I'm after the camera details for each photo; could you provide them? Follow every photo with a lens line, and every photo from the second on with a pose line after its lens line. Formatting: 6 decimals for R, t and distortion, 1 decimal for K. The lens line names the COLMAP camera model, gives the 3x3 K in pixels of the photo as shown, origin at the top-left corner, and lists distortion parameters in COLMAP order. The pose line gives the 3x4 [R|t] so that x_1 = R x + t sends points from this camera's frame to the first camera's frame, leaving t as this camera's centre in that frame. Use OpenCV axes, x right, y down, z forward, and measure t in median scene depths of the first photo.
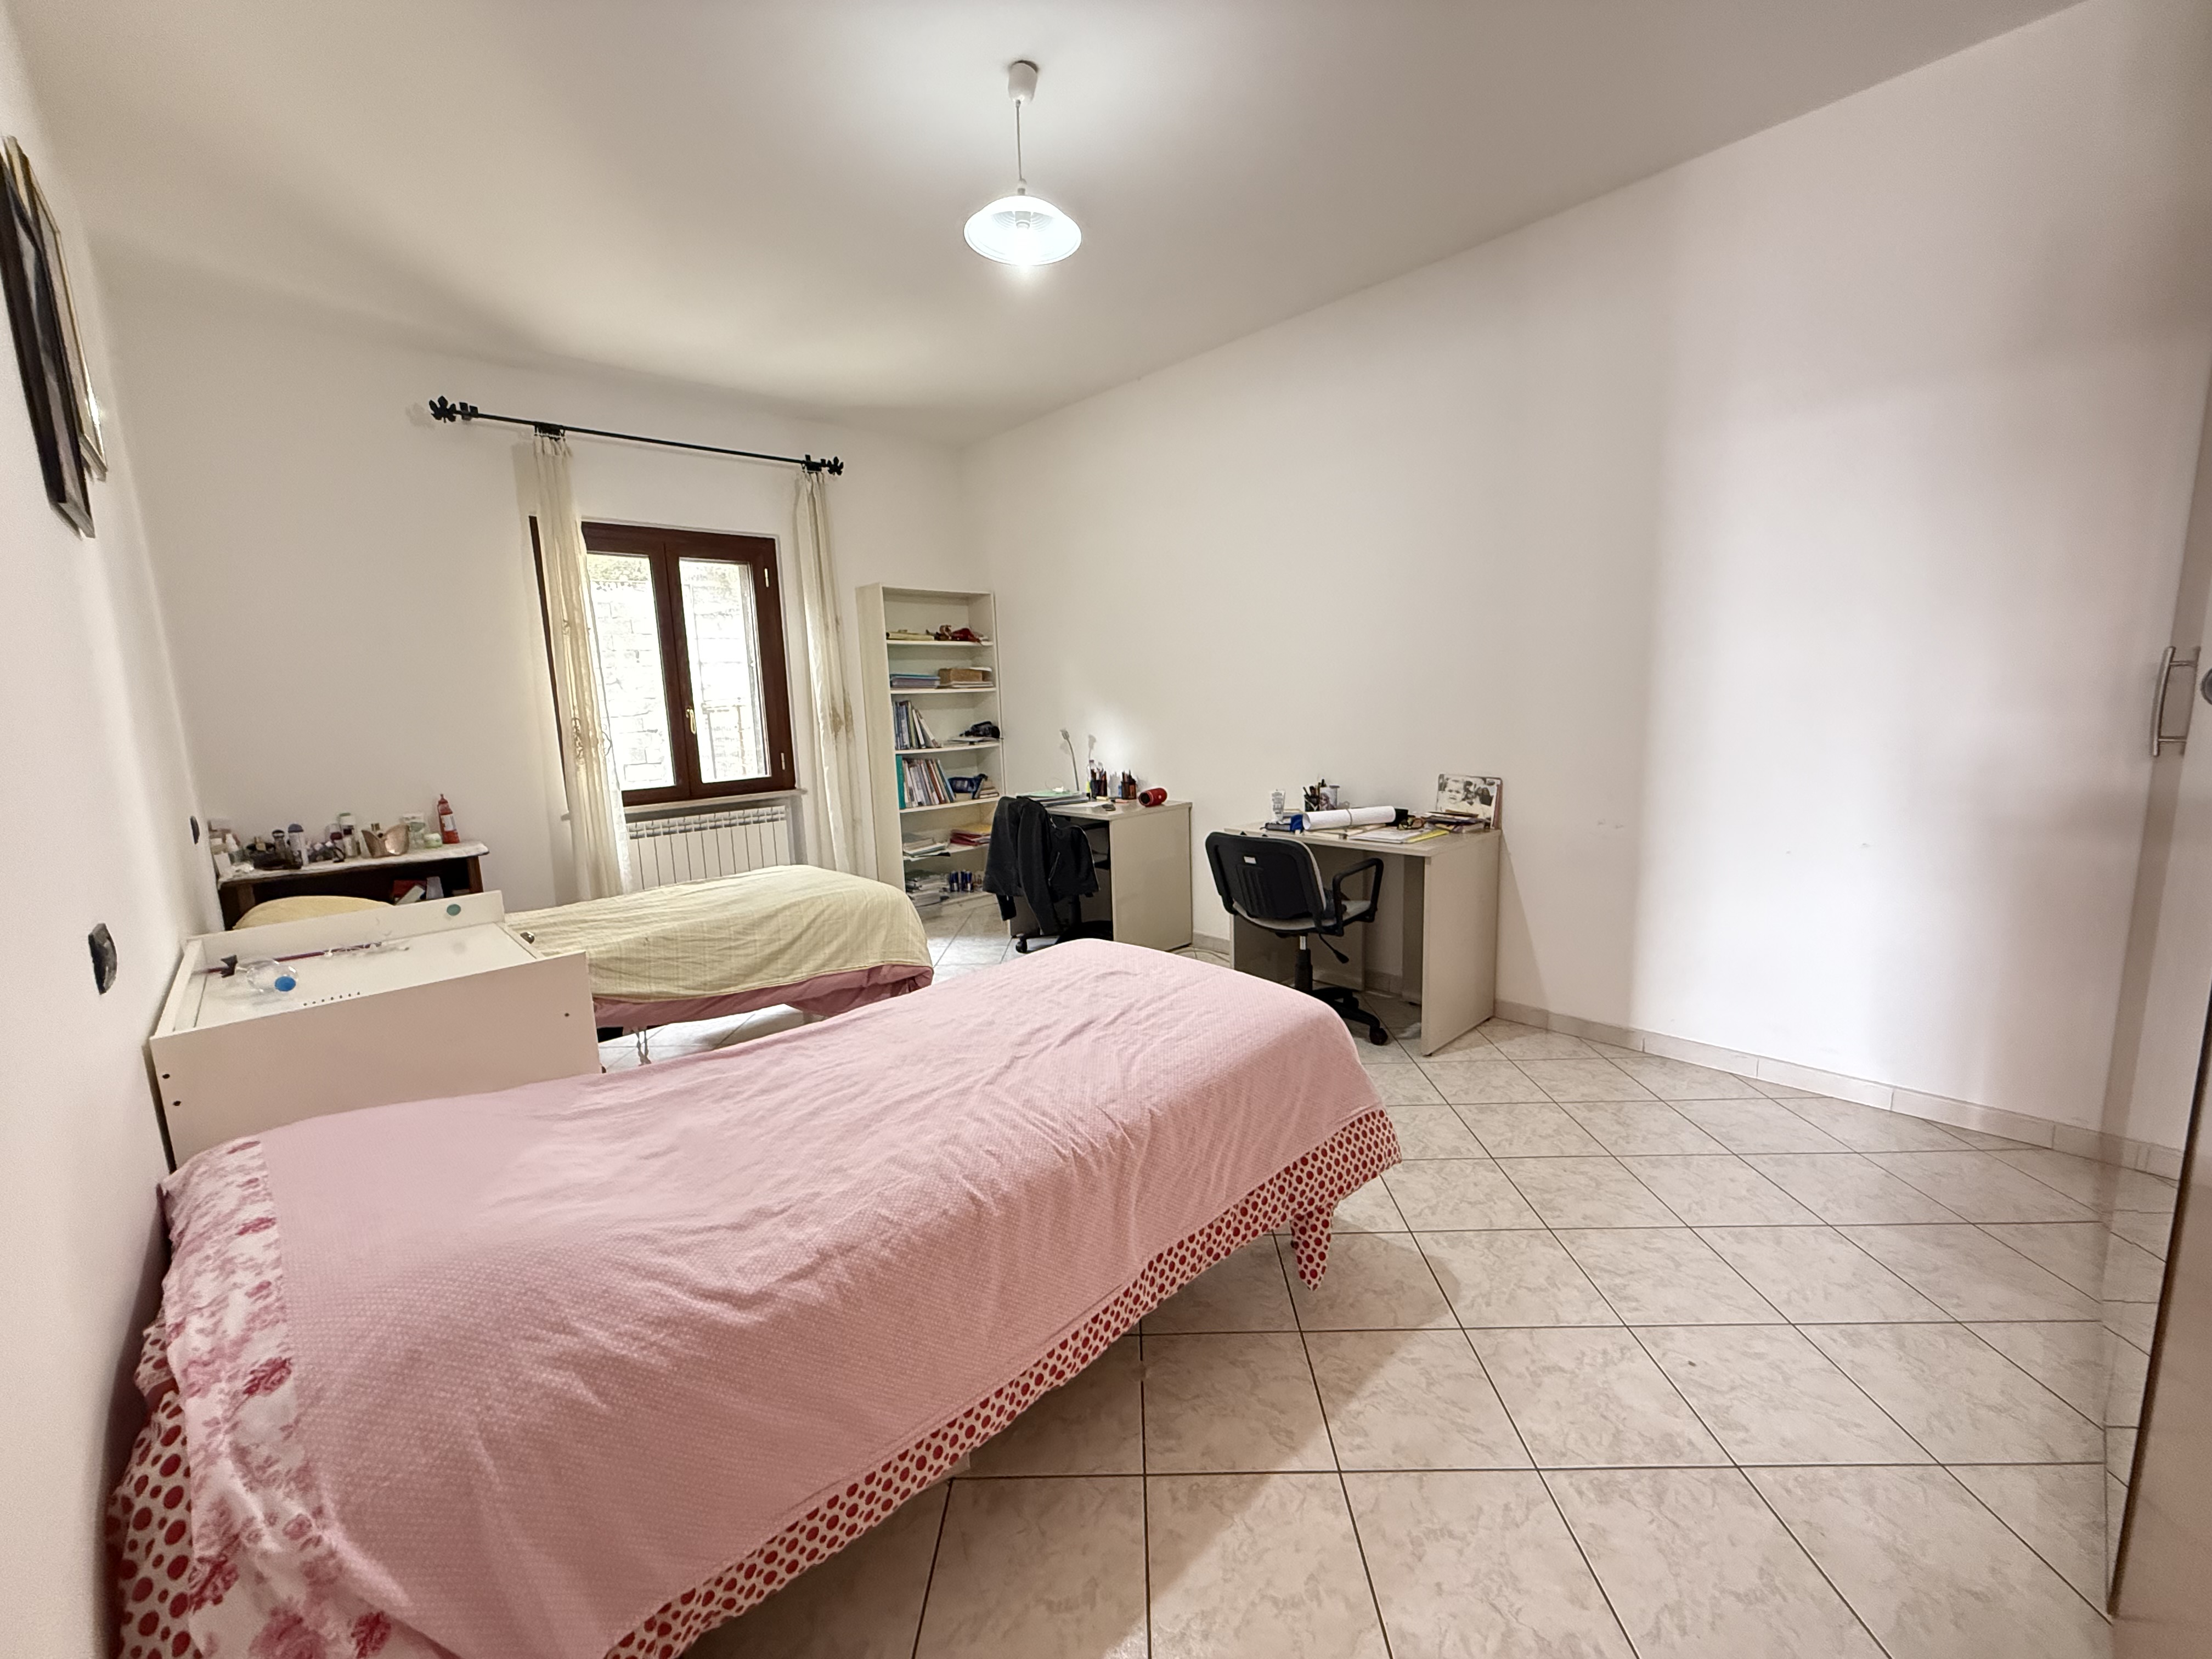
lens RADIAL K [[884.5, 0, 1104.6], [0, 884.5, 830.2], [0, 0, 1]] dist [-0.000749, -0.000129]
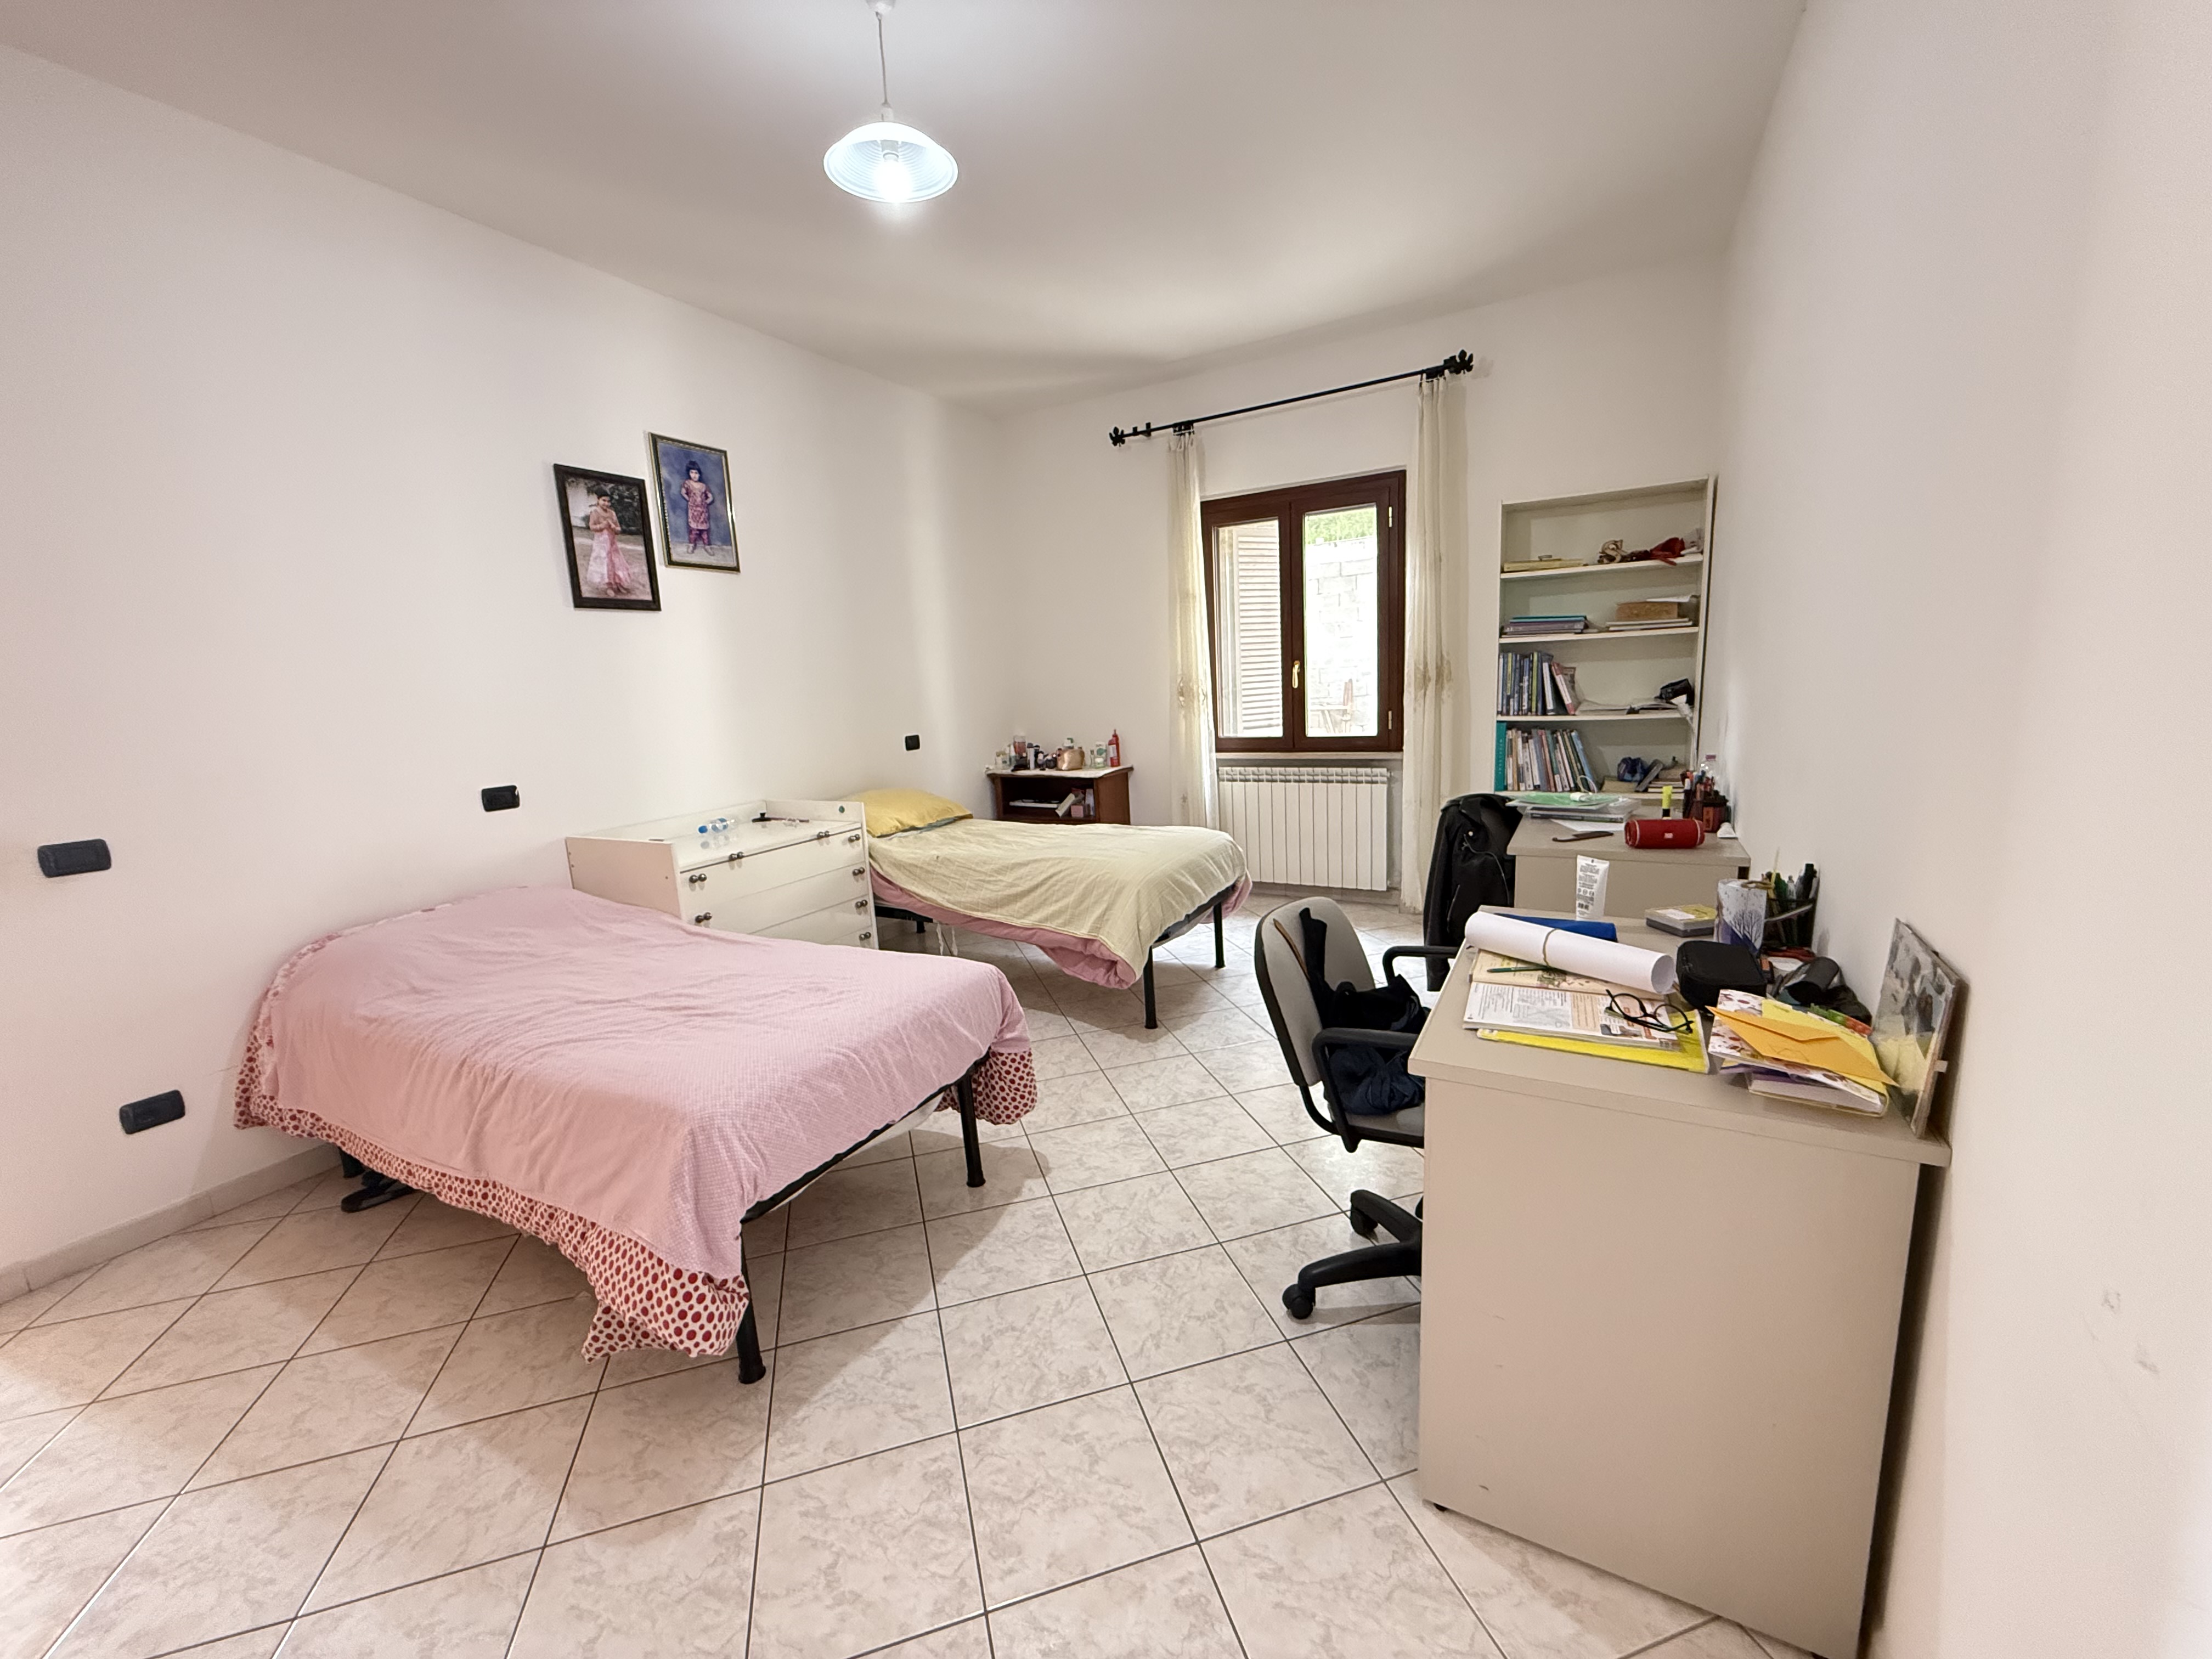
lens RADIAL K [[882.0, 0, 1098.7], [0, 882.0, 829.9], [0, 0, 1]] dist [-0.000835, 0.000183]
pose [[0.303196, 0.186988, -0.934402, 0.451685], [-0.102632, 0.981263, 0.163064, -0.090724], [0.947385, 0.046459, 0.316706, 0.462811]]
